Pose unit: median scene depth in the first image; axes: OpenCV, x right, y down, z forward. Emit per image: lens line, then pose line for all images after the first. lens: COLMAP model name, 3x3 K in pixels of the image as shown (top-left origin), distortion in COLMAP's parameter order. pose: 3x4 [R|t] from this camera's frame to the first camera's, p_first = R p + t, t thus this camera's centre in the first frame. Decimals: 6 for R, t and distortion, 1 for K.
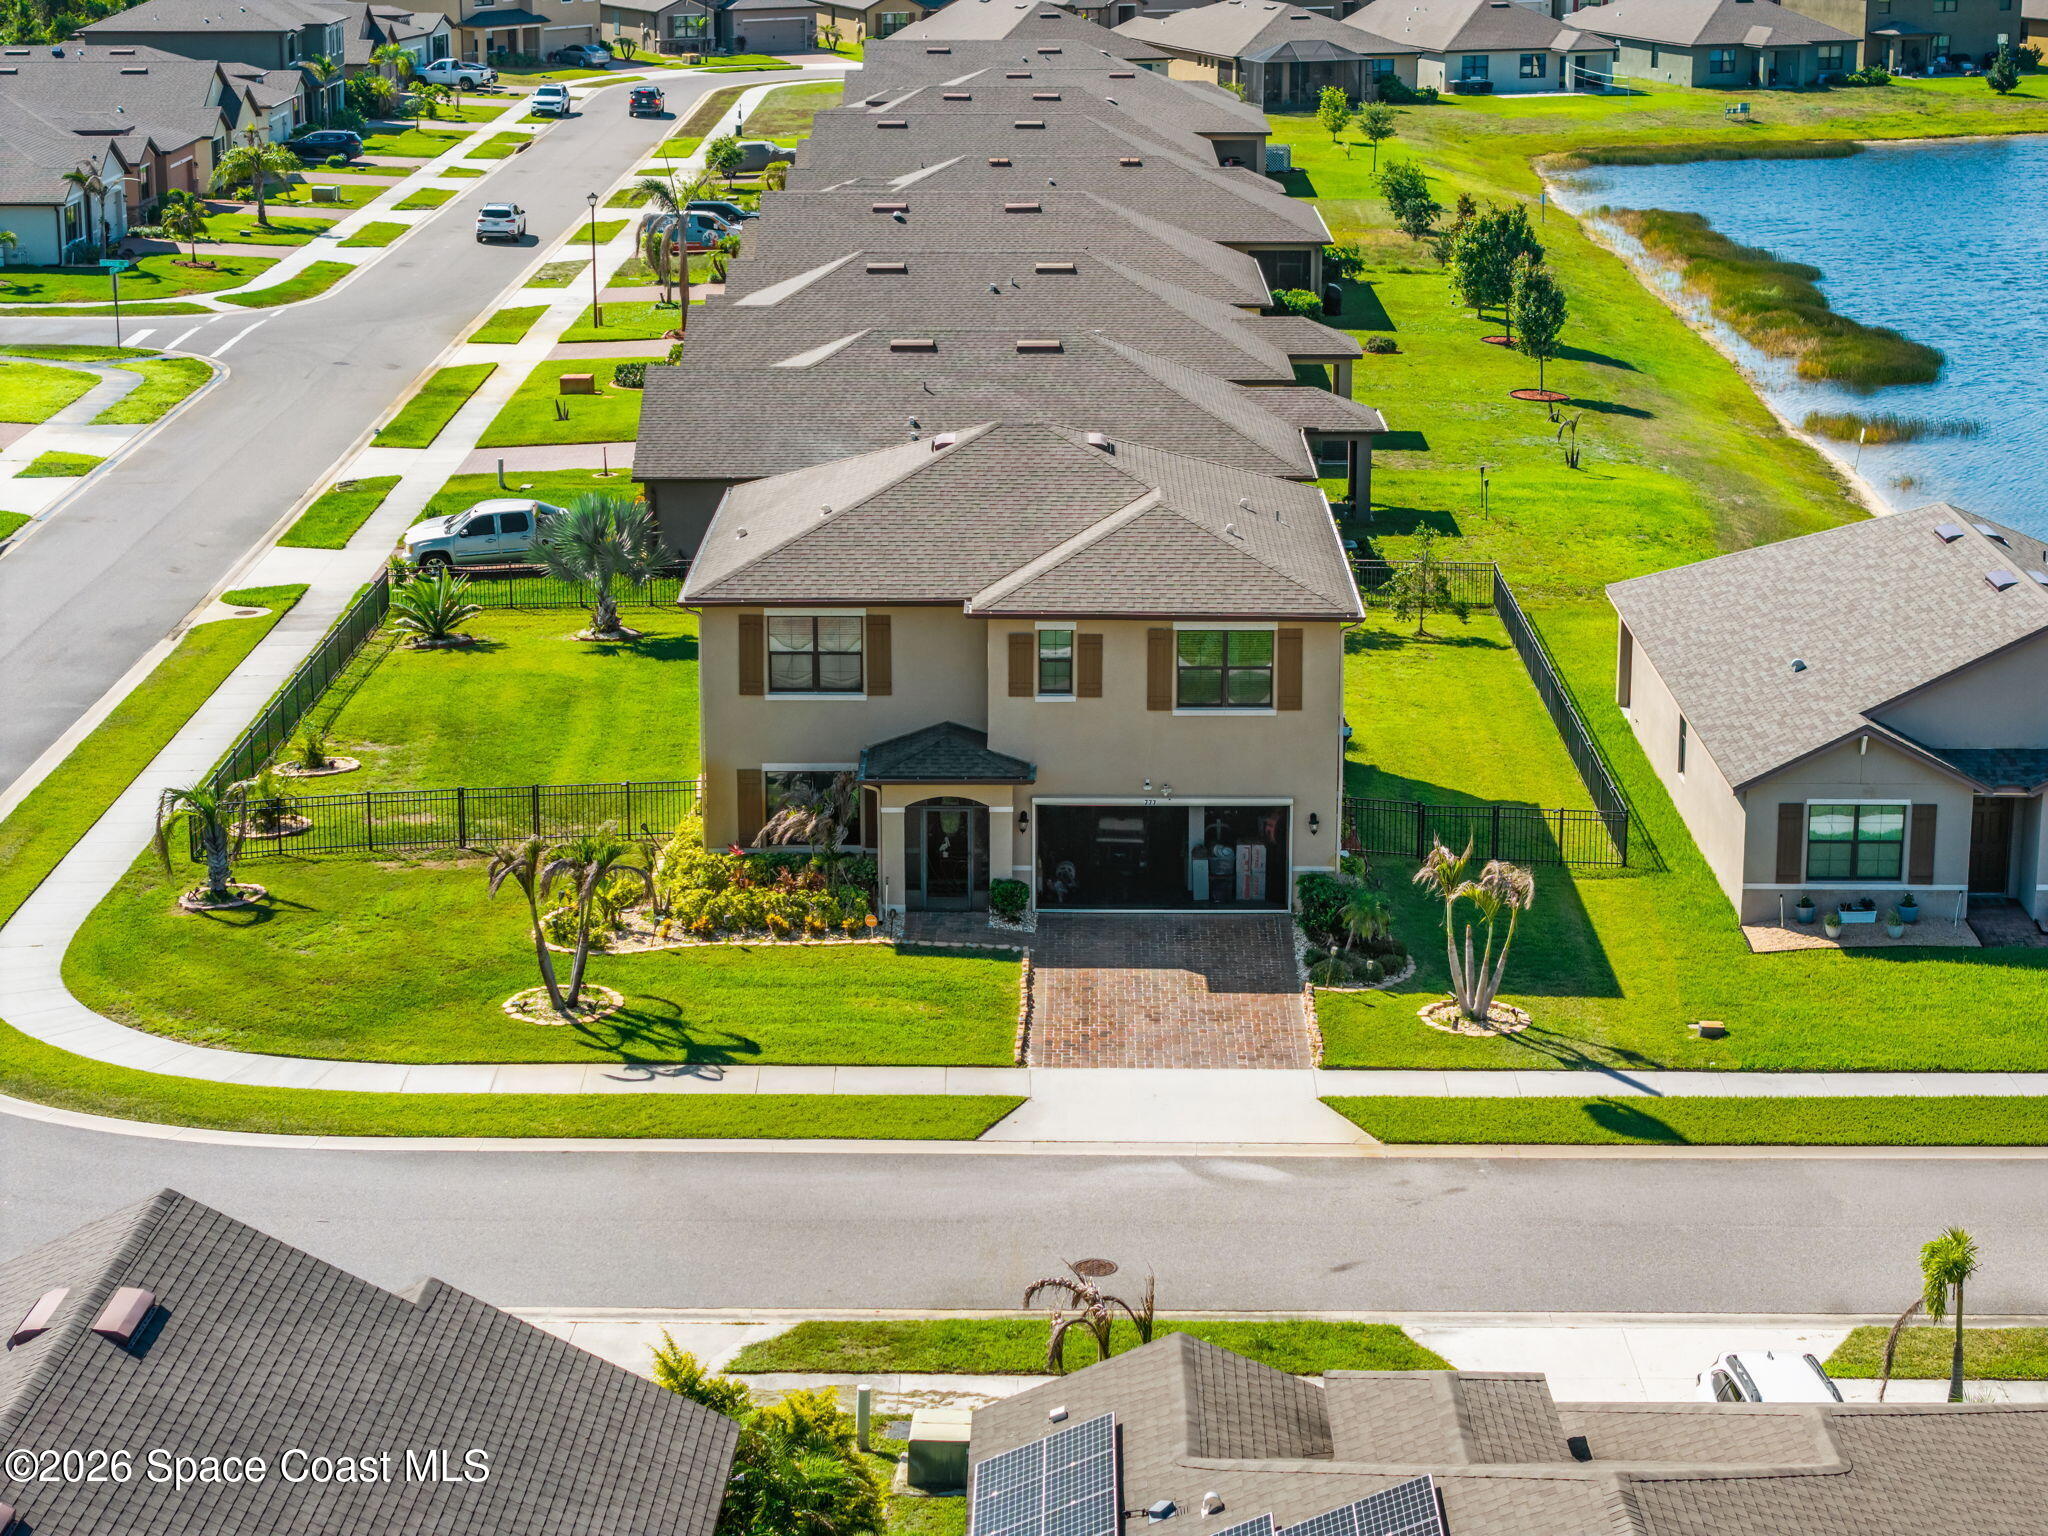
lens RADIAL K [[4084.5, 0, 1024.0], [0, 4084.5, 768.0], [0, 0, 1]] dist [-0.029211, 0.279771]
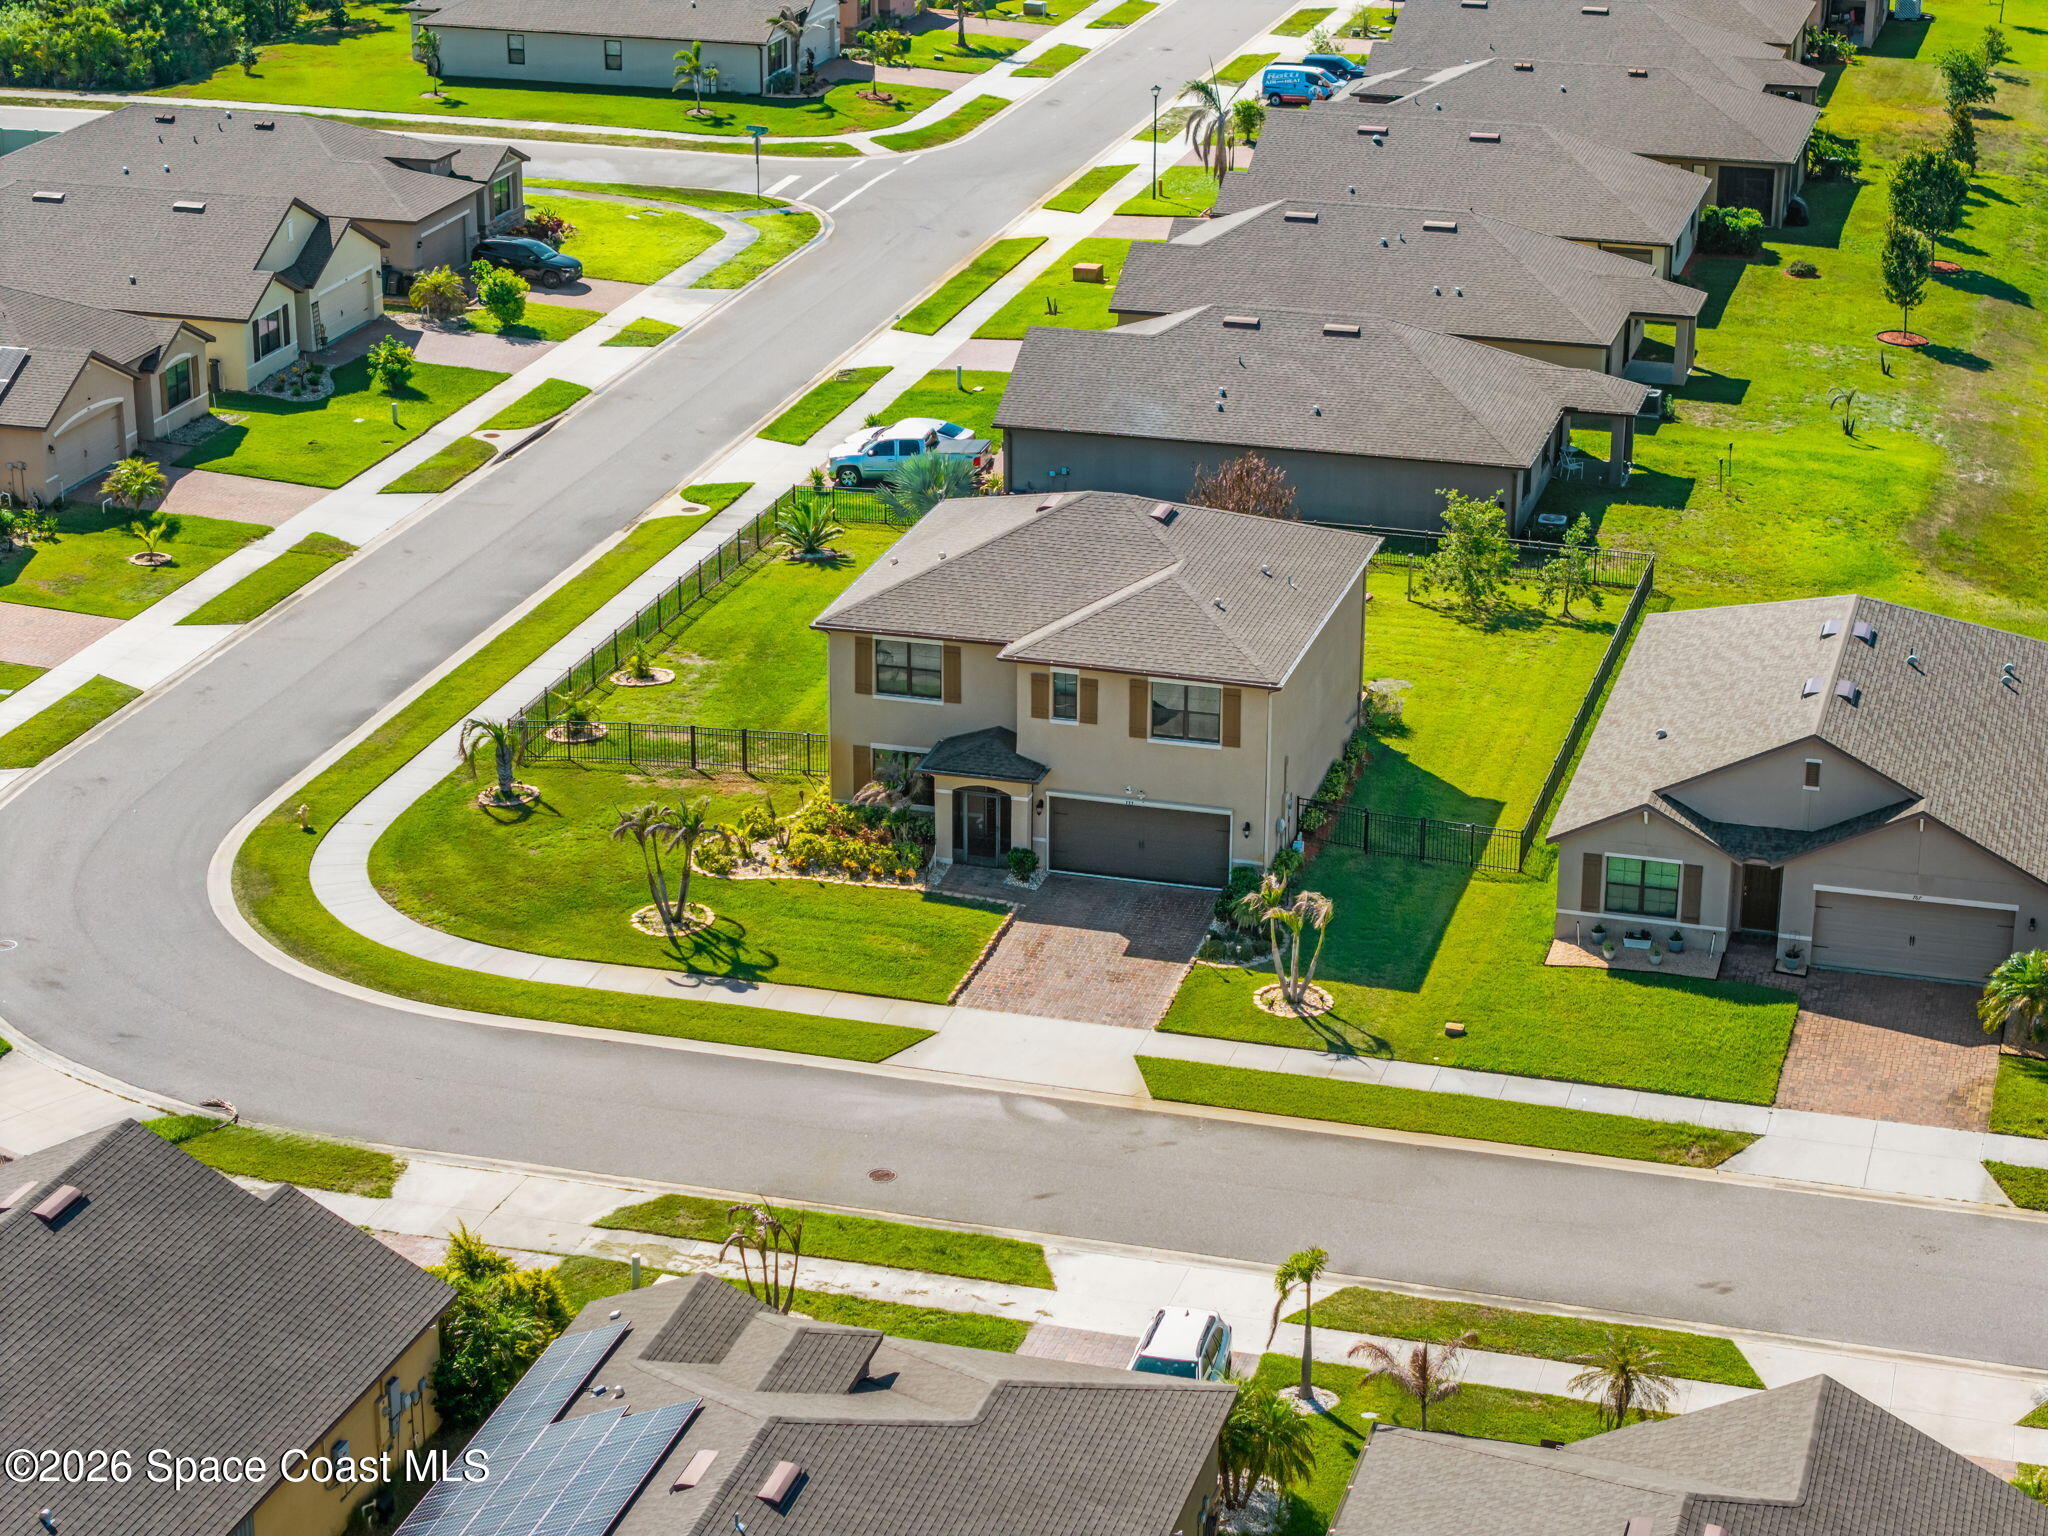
lens RADIAL K [[4084.5, 0, 1024.0], [0, 4084.5, 768.0], [0, 0, 1]] dist [-0.029211, 0.279771]
pose [[0.964168, 0.097299, -0.246804, 0.332796], [-0.070287, 0.990758, 0.116008, -0.159041], [0.255811, -0.094504, 0.962097, -0.318475]]
